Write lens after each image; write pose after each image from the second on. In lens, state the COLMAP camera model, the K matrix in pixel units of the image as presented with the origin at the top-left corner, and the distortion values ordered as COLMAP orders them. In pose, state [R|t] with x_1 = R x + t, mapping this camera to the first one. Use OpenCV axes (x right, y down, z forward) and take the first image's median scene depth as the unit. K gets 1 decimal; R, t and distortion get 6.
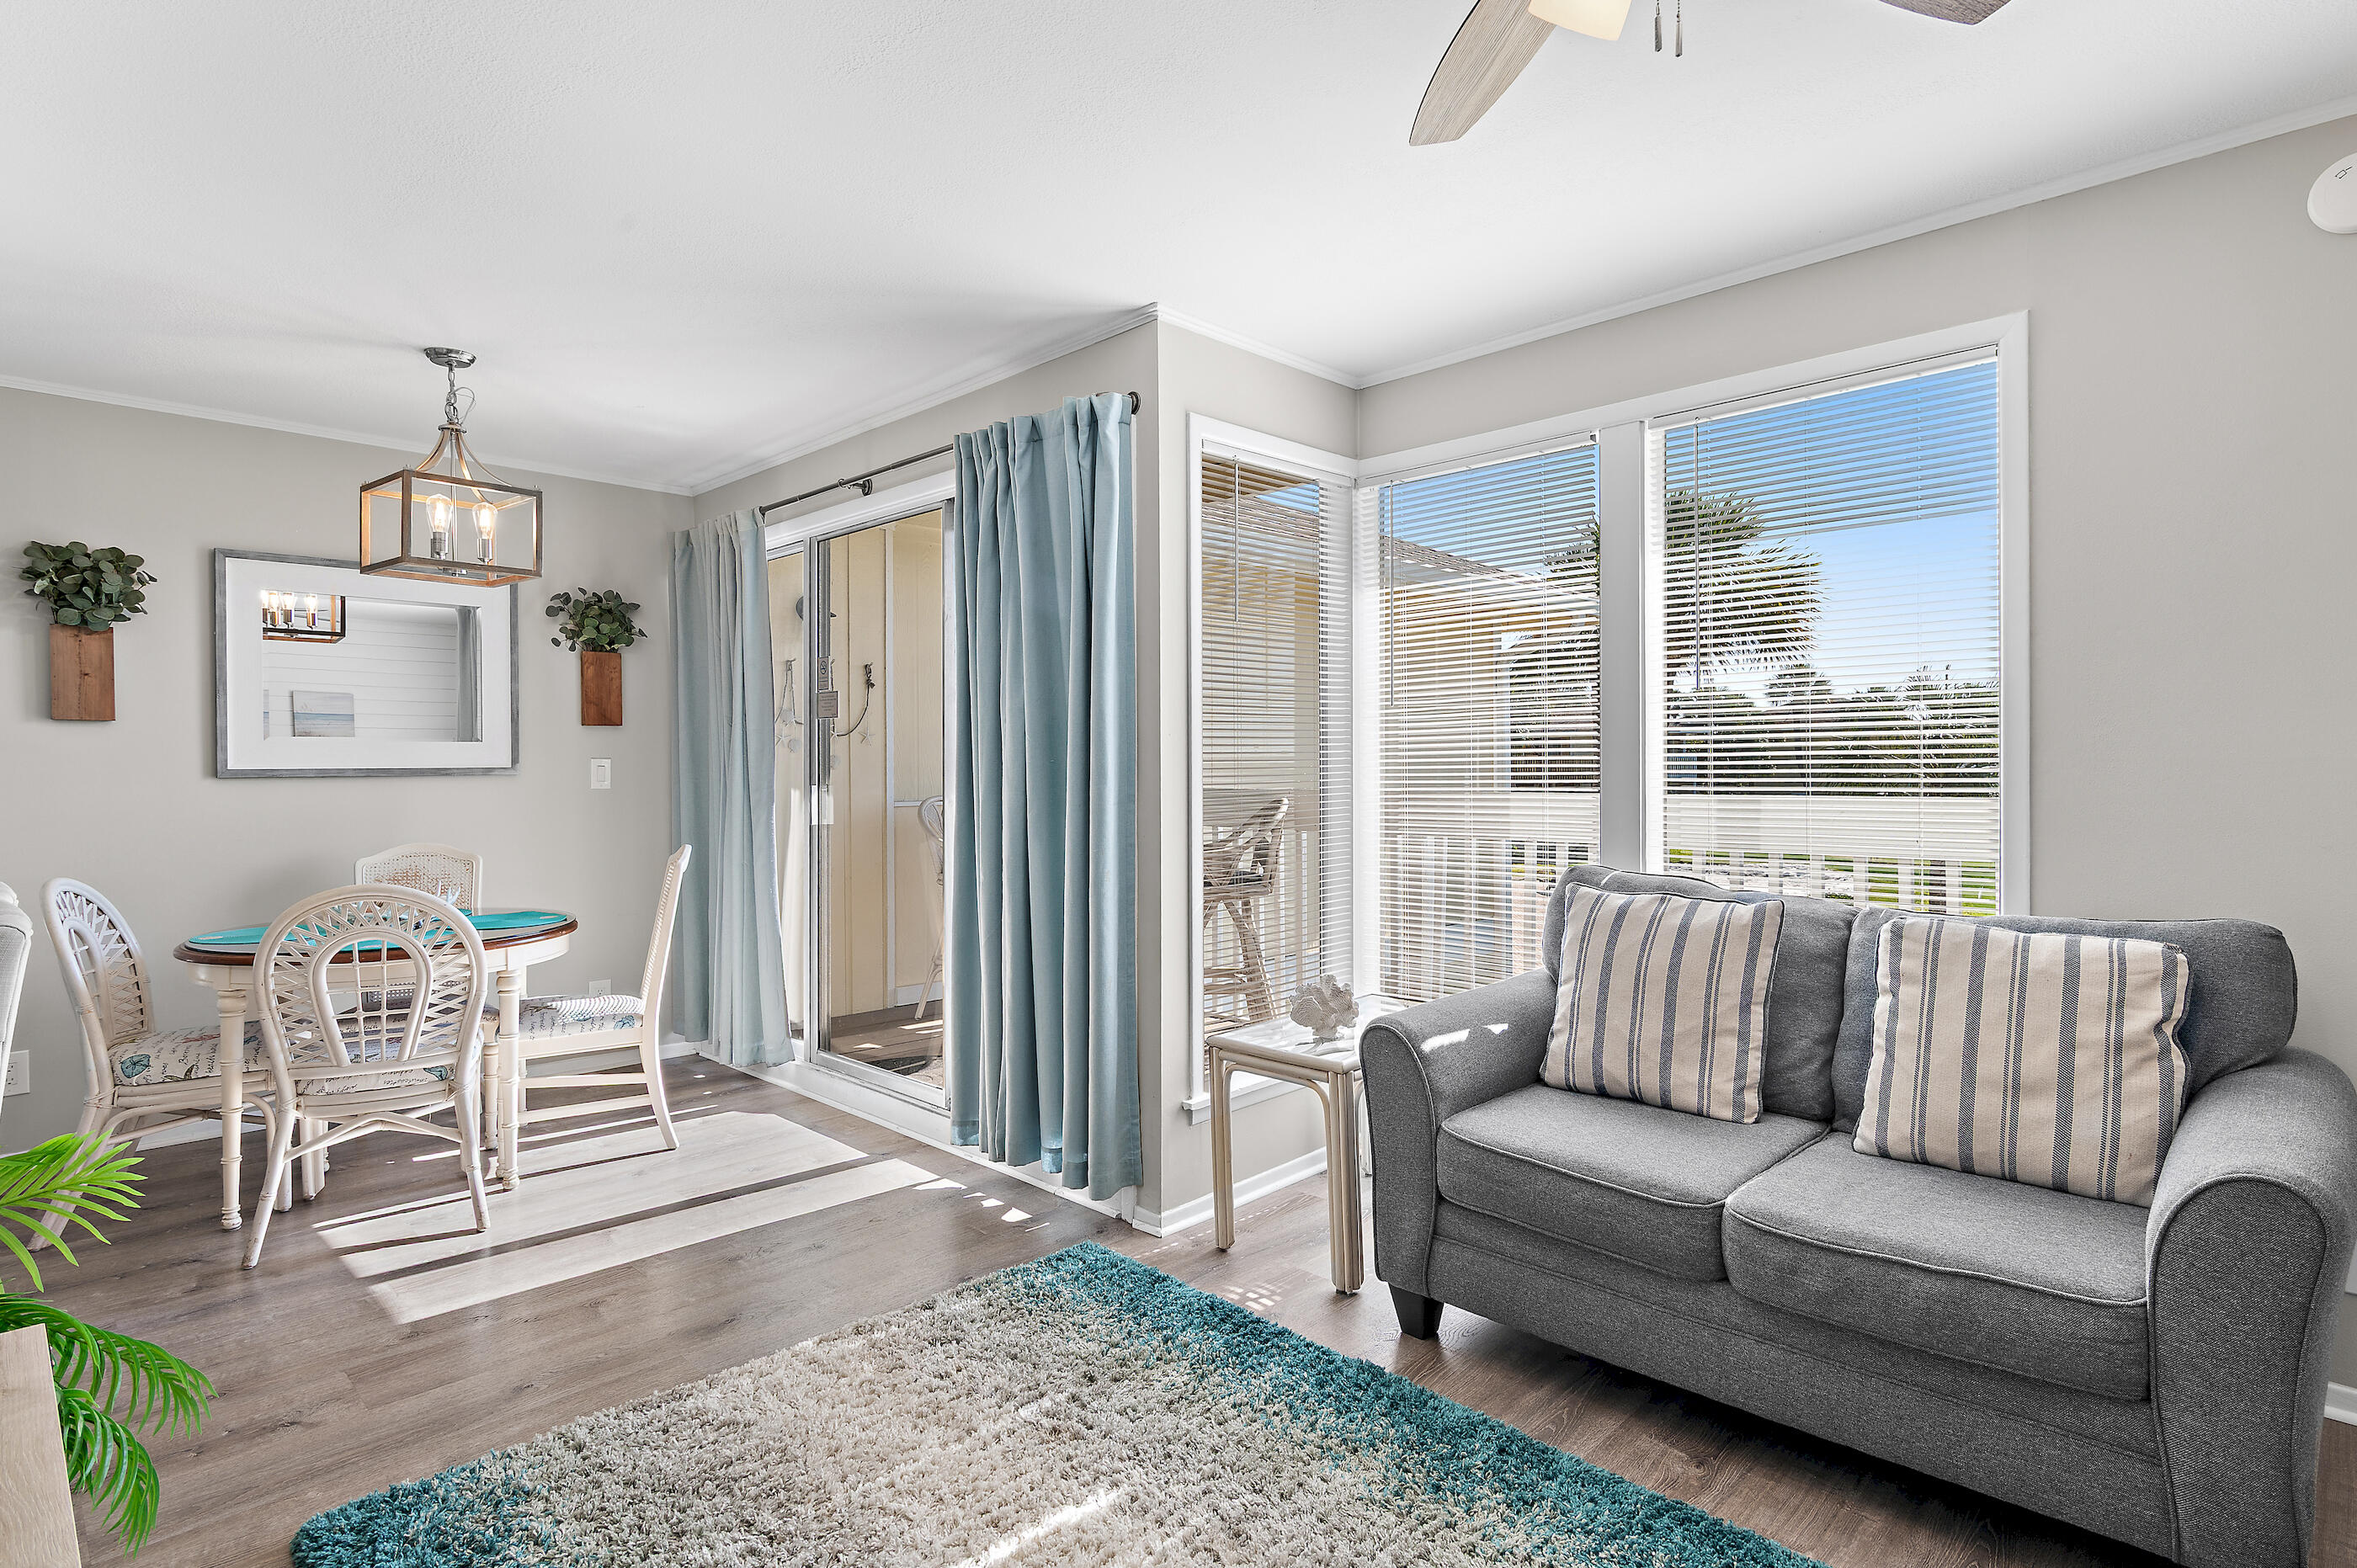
lens RADIAL K [[1212.0, 0, 1186.4], [0, 1212.0, 755.8], [0, 0, 1]] dist [0.001170, 0.000037]
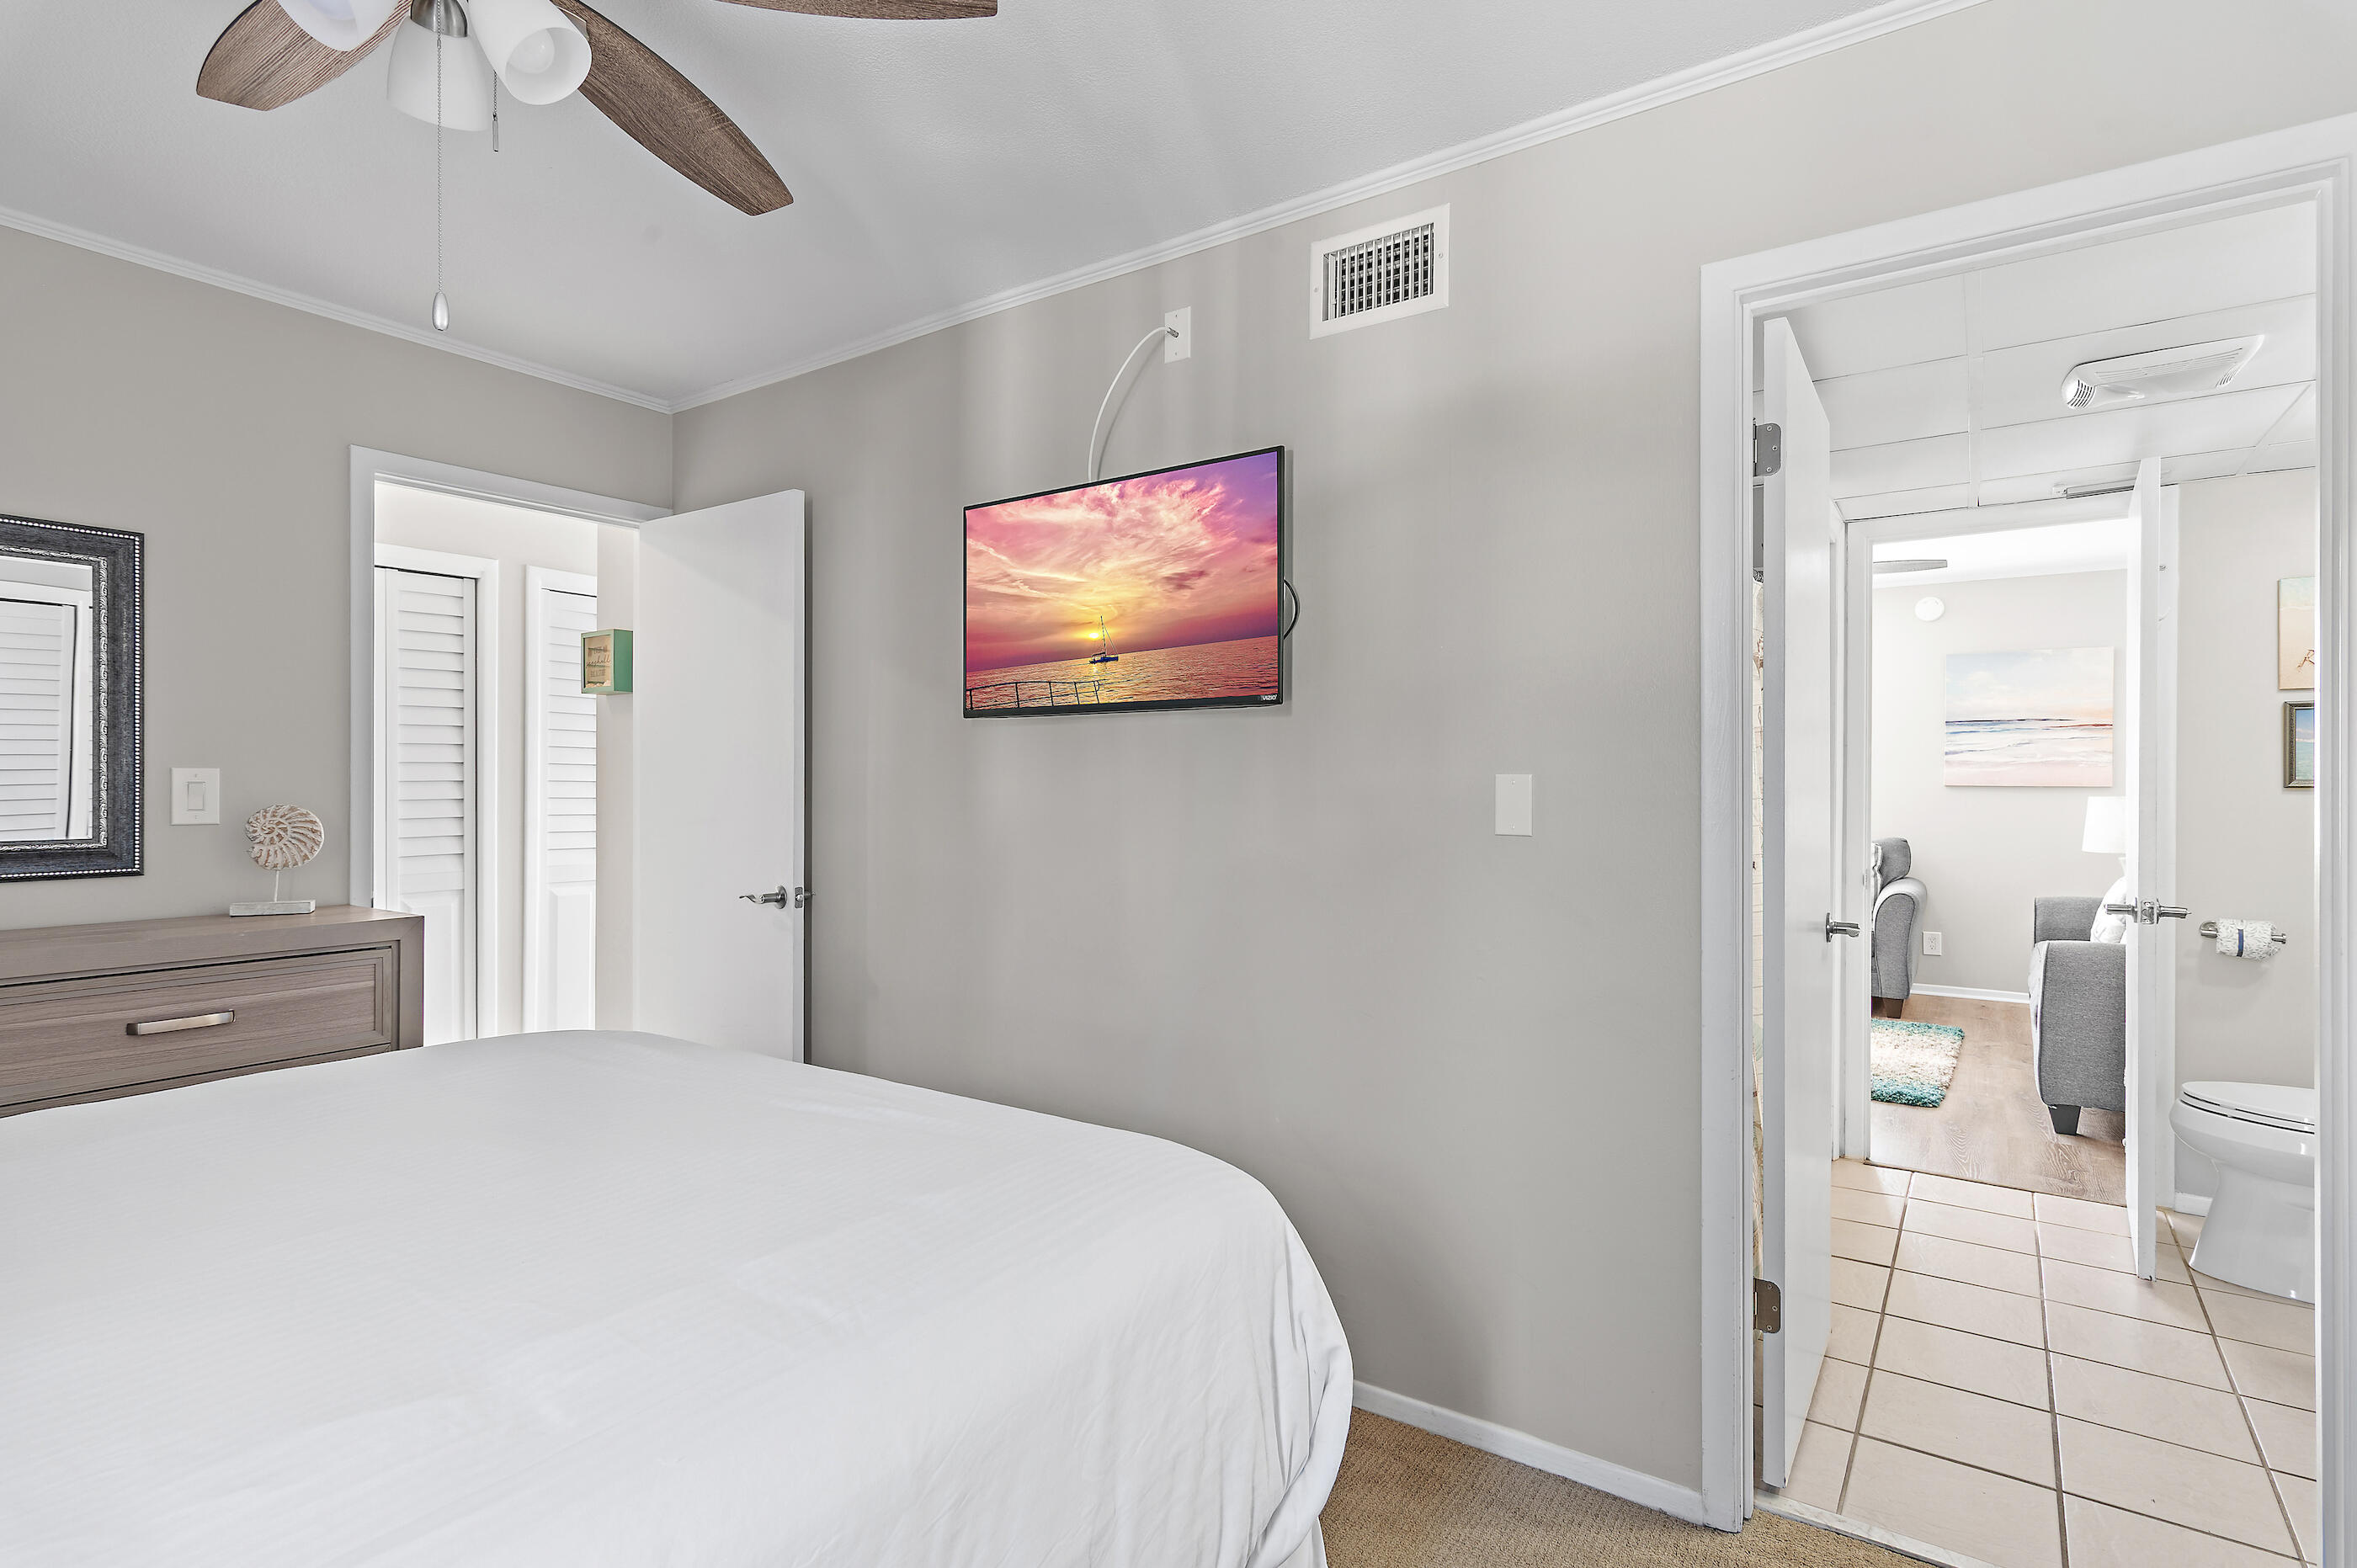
lens RADIAL K [[1152.8, 0, 1178.4], [0, 1152.8, 773.6], [0, 0, 1]] dist [0.003641, 0.000057]
pose [[0.986652, 0.007346, 0.162680, -1.536470], [-0.006778, 0.999969, -0.004043, -0.006129], [-0.162705, 0.002887, 0.986671, -1.745098]]
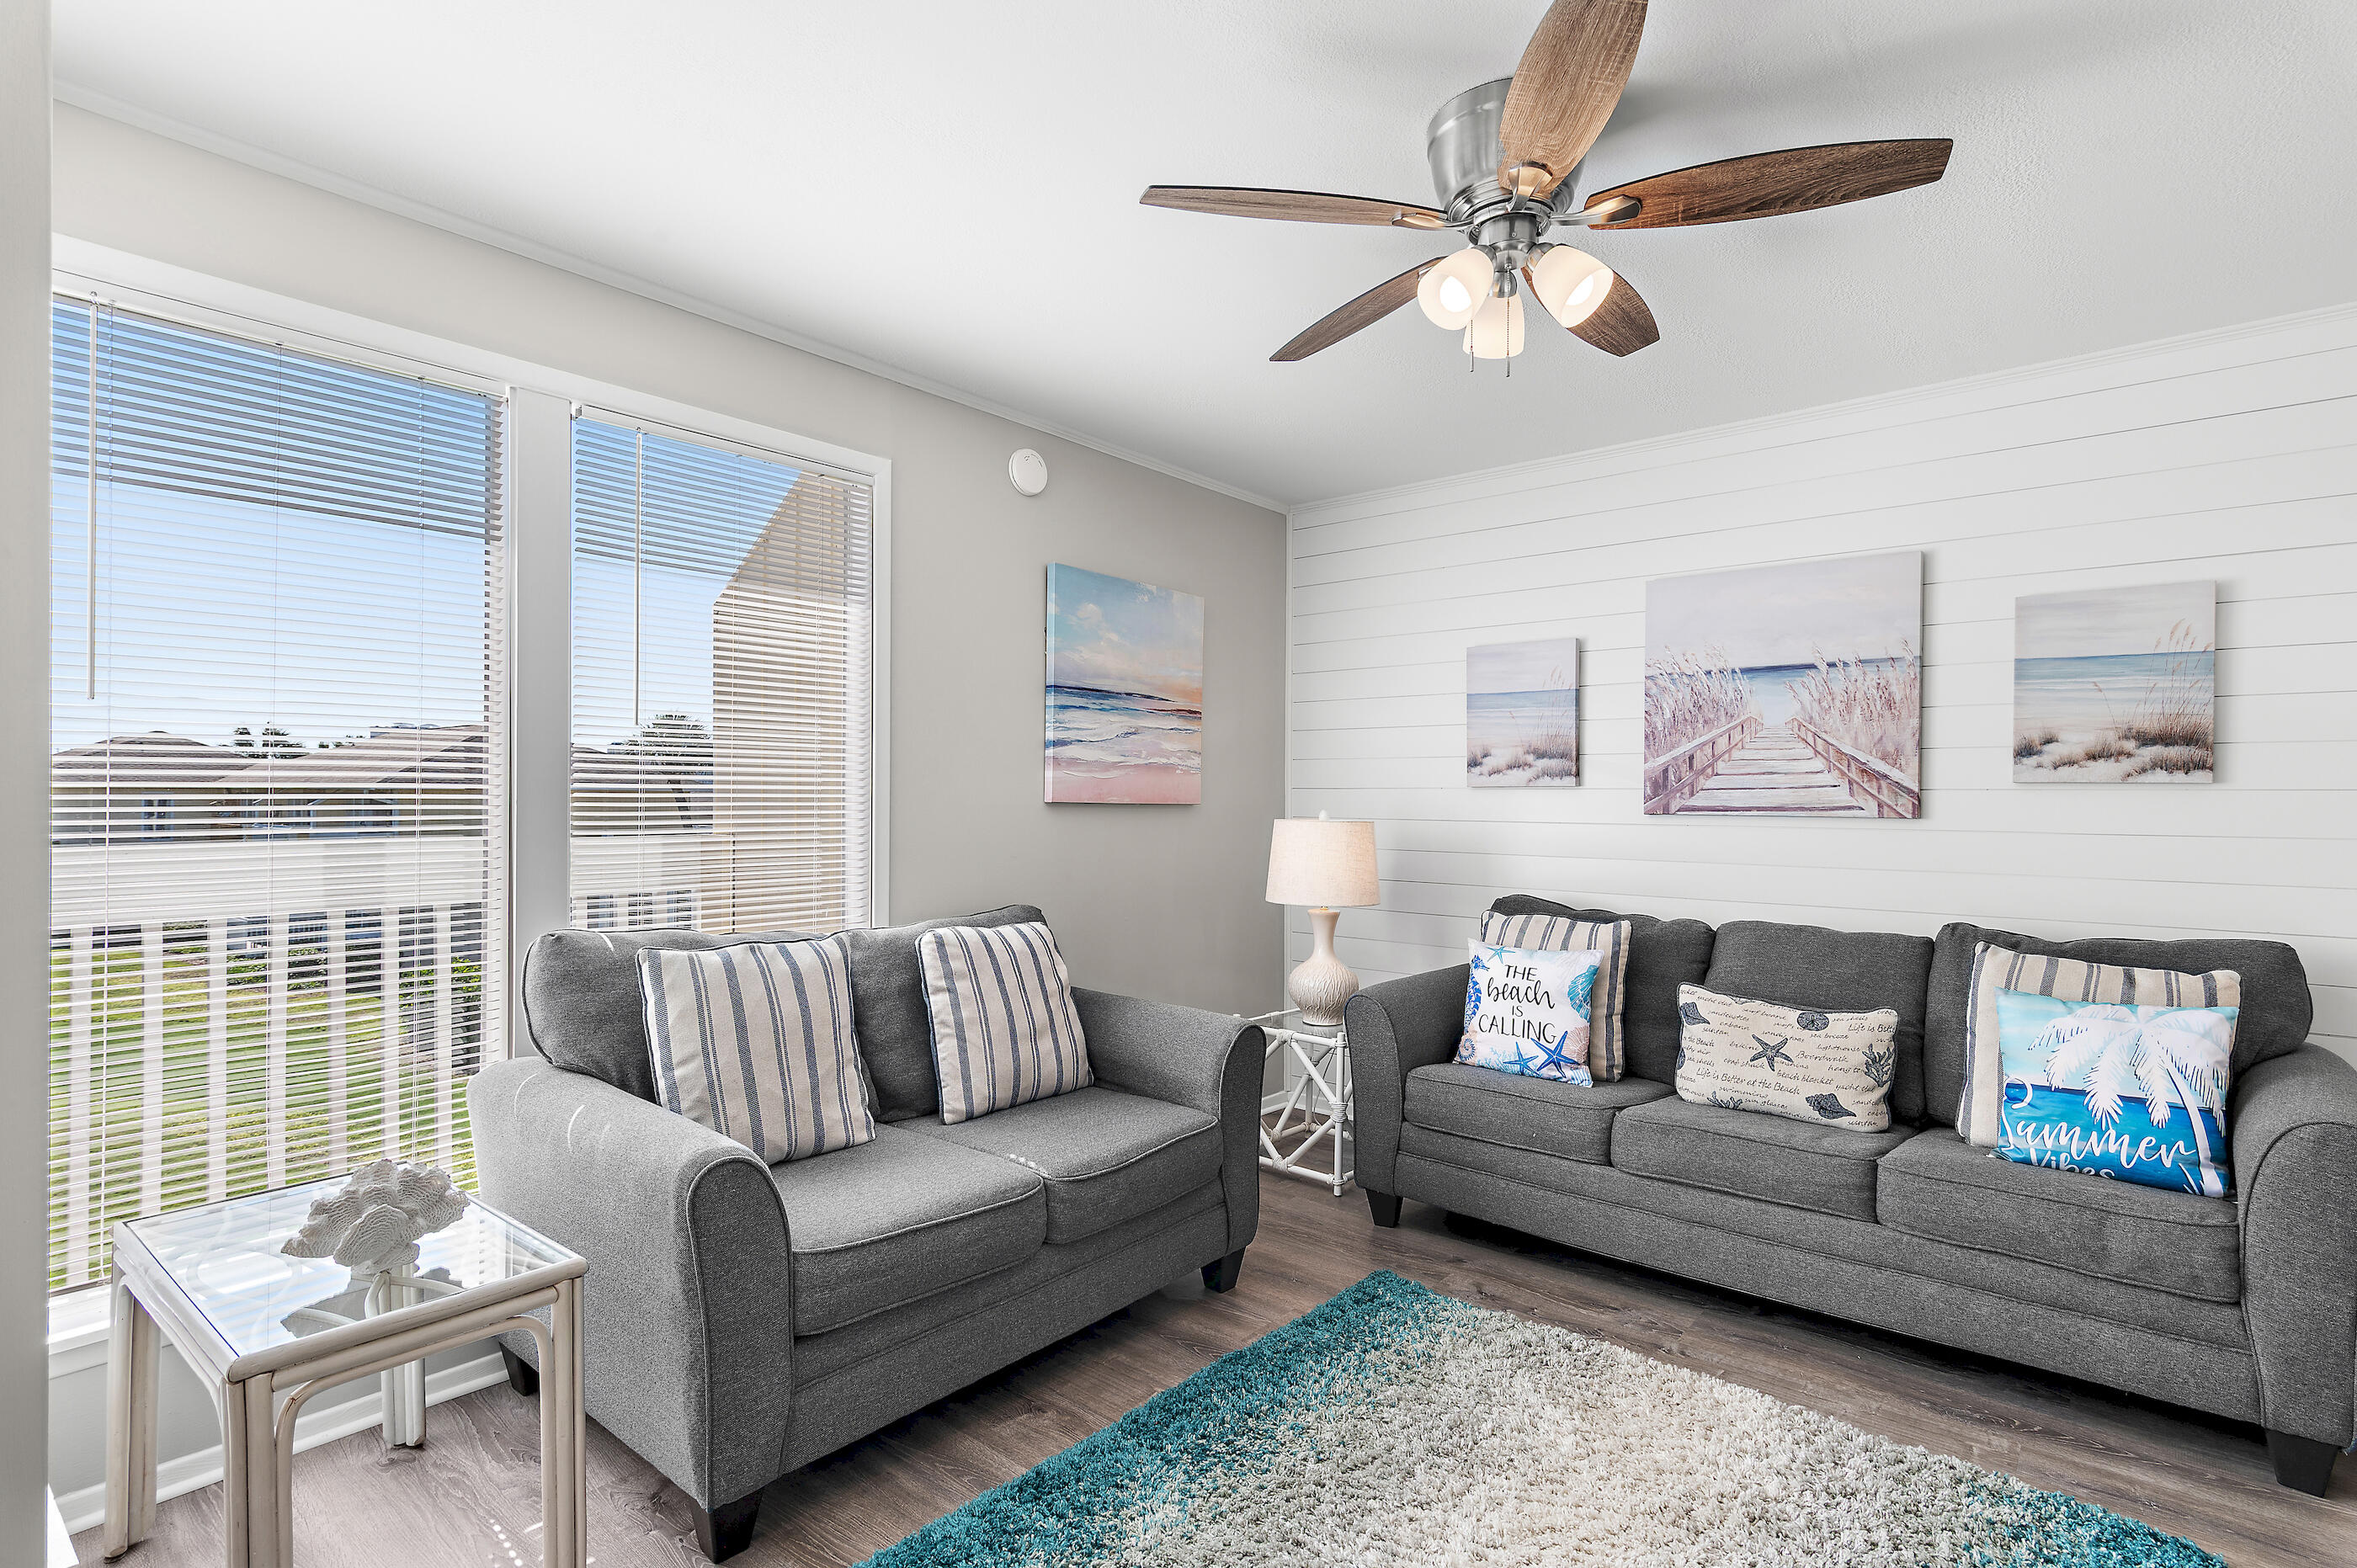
lens RADIAL K [[1147.1, 0, 1173.8], [0, 1147.1, 796.2], [0, 0, 1]] dist [0.003073, -0.000354]
pose [[-0.074536, 0.008192, 0.997185, -0.682882], [-0.012556, 0.999879, -0.009153, 0.003935], [-0.997139, -0.013203, -0.074424, 0.951685]]
